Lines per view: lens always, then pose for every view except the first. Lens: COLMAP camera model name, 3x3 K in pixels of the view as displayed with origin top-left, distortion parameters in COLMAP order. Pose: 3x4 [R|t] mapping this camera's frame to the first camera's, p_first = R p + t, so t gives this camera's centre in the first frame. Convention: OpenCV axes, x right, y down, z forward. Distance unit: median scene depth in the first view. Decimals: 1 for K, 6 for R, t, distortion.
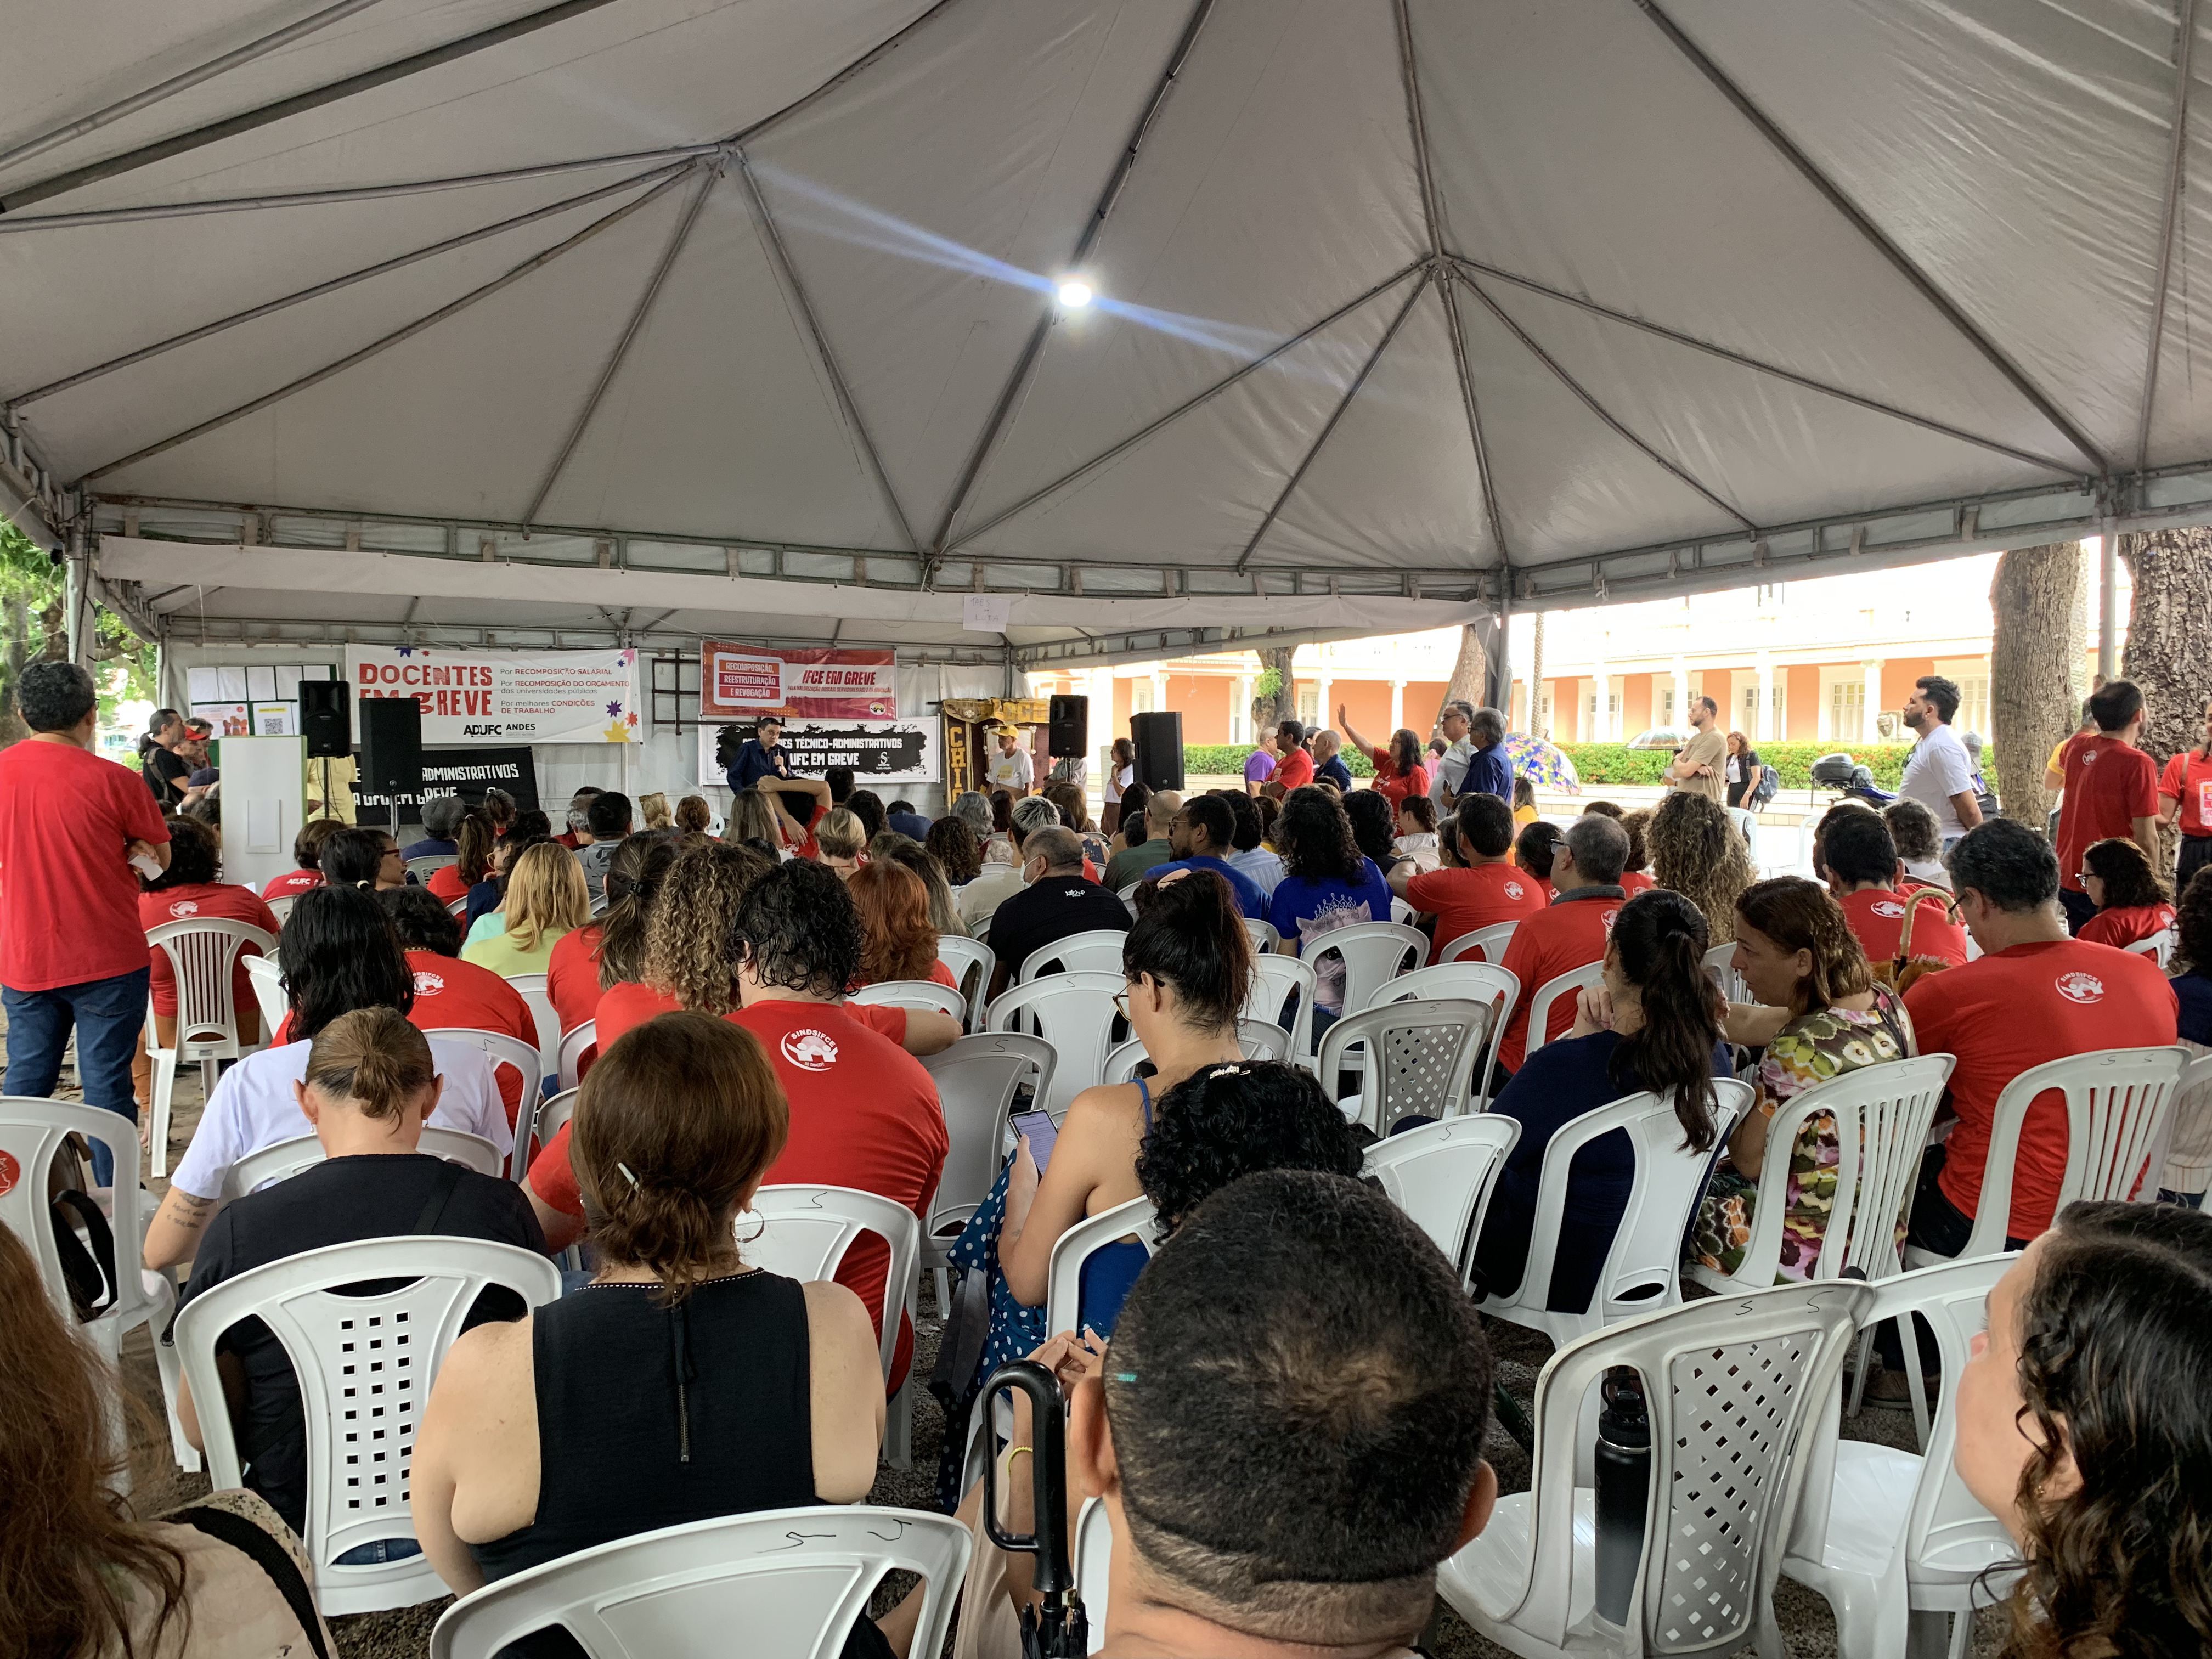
lens RADIAL K [[1677.7, 0, 1108.8], [0, 1677.7, 828.6], [0, 0, 1]] dist [0.013089, -0.004349]
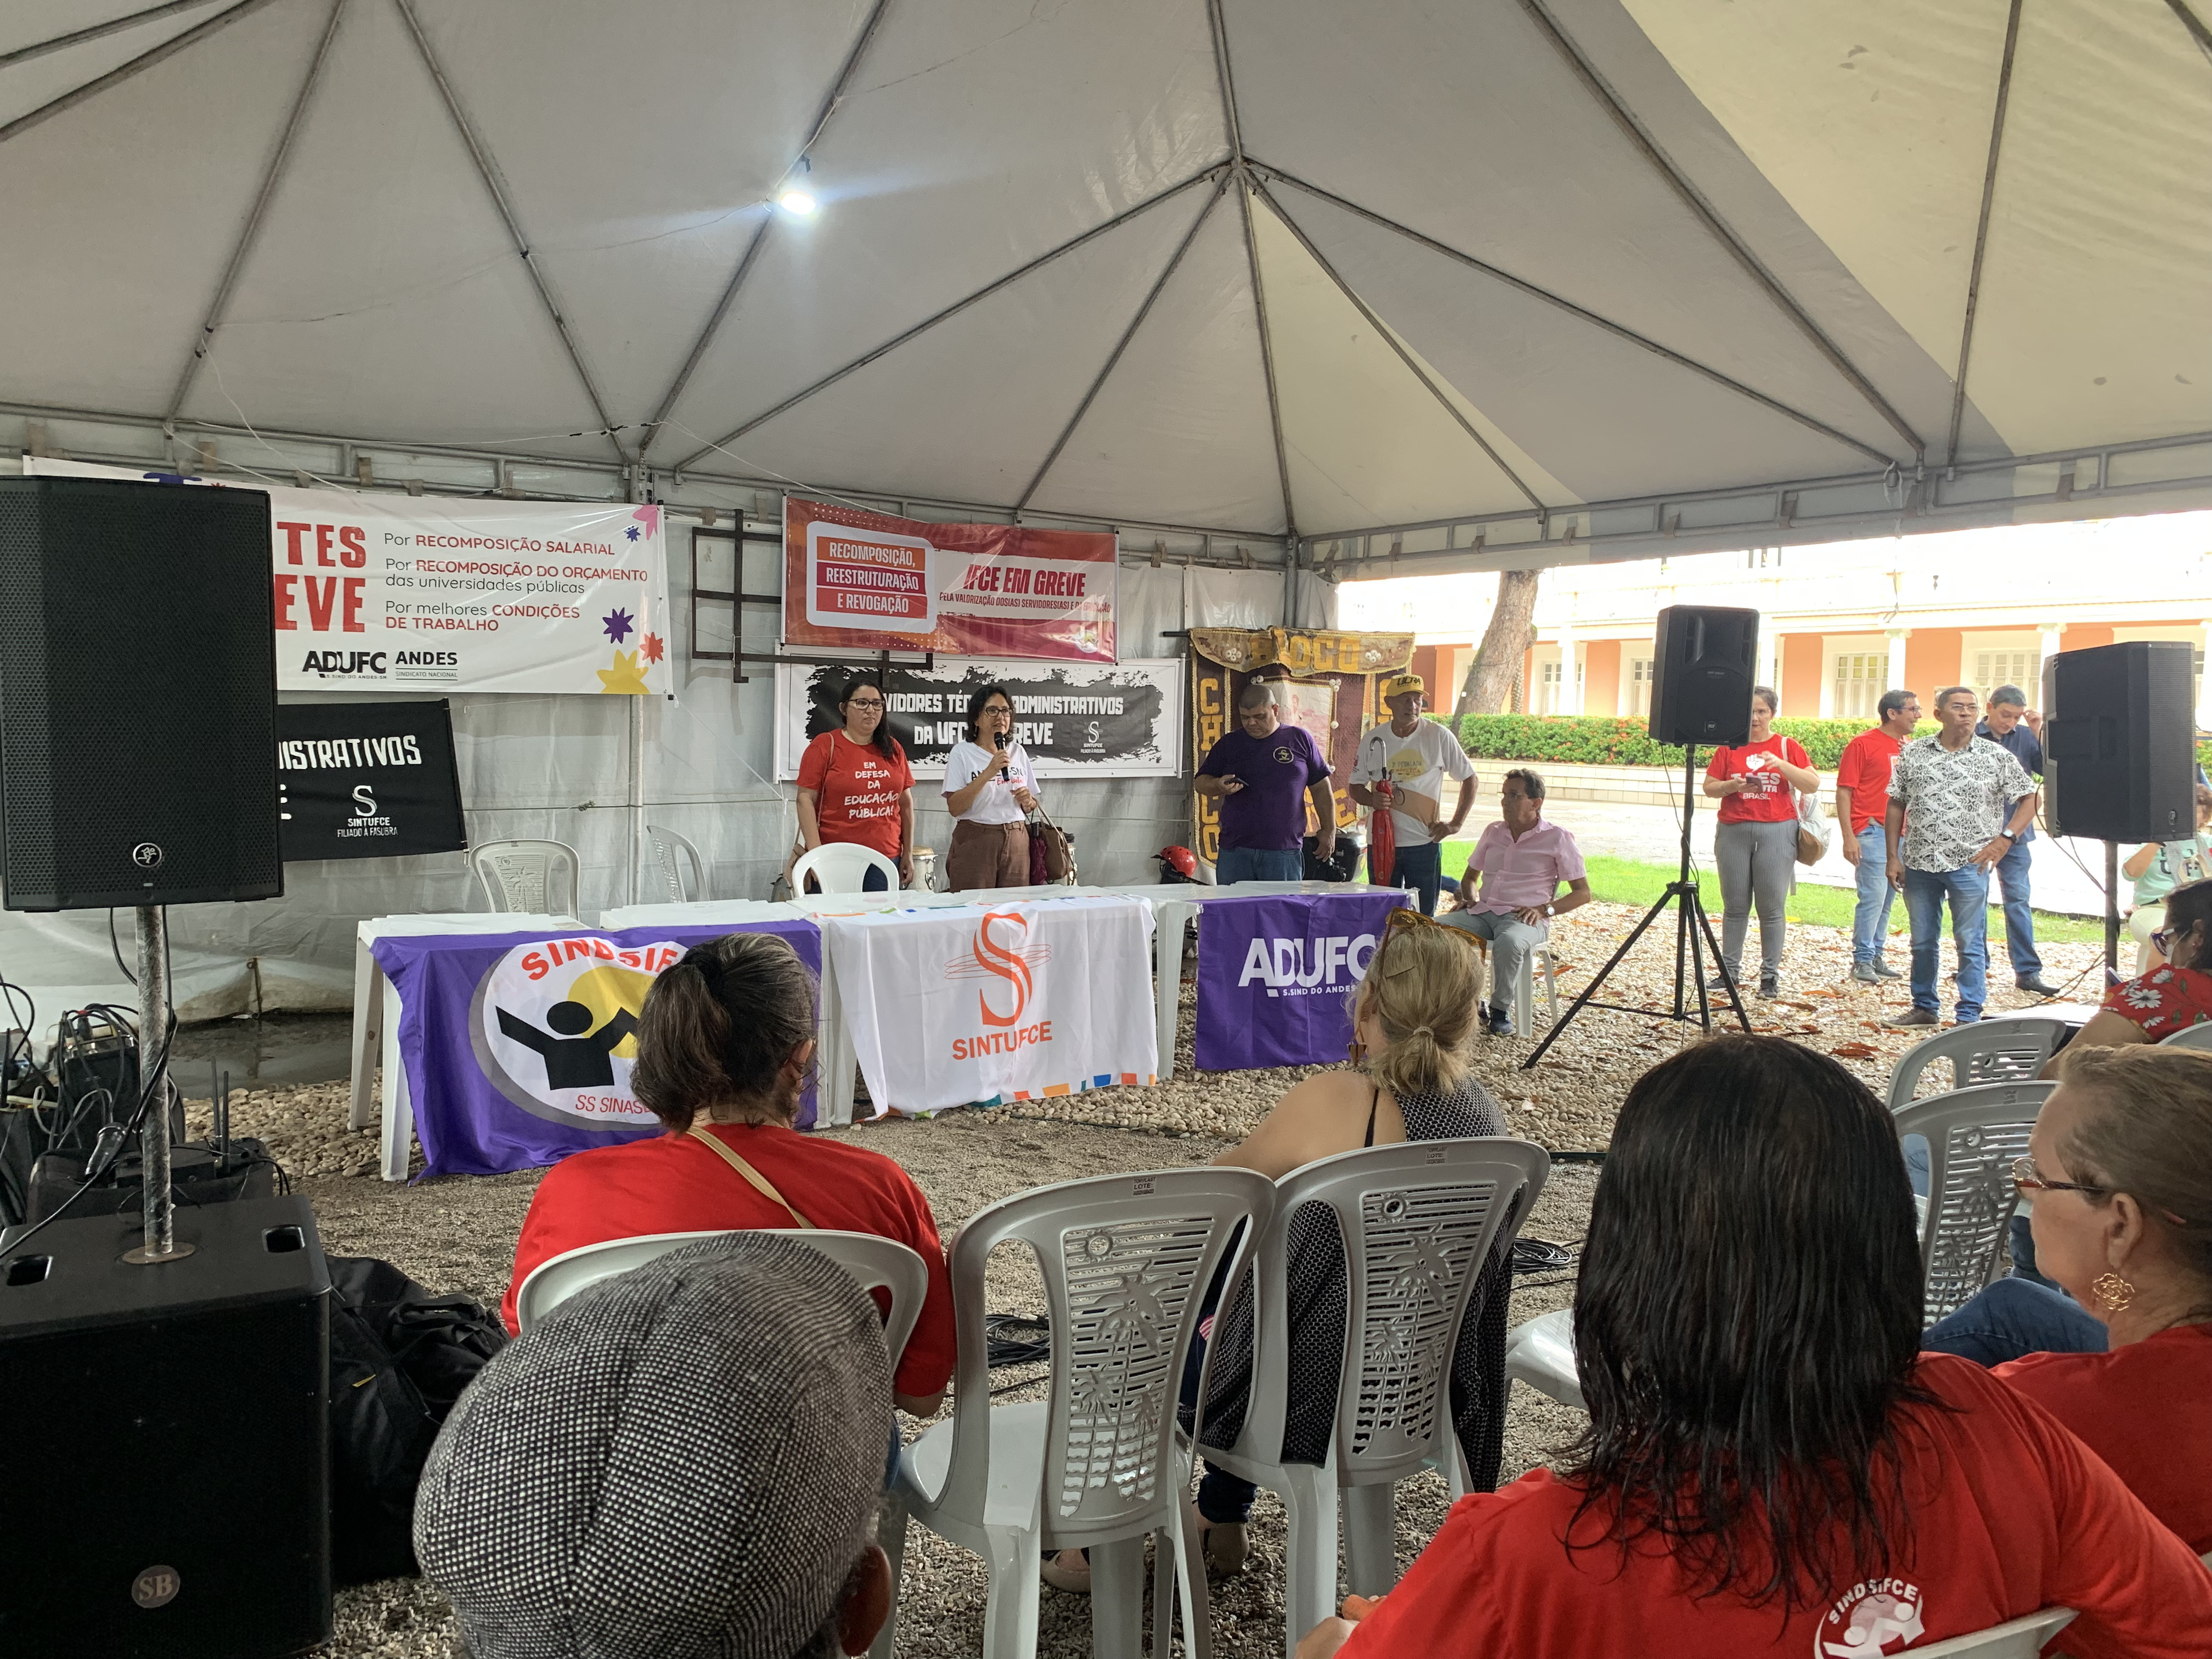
lens RADIAL K [[1677.7, 0, 1103.2], [0, 1677.7, 831.9], [0, 0, 1]] dist [0.013089, -0.004349]
pose [[0.992981, 0.007740, 0.118022, -0.204130], [-0.010365, 0.999712, 0.021644, -0.022390], [-0.117821, -0.022716, 0.992775, 0.477374]]
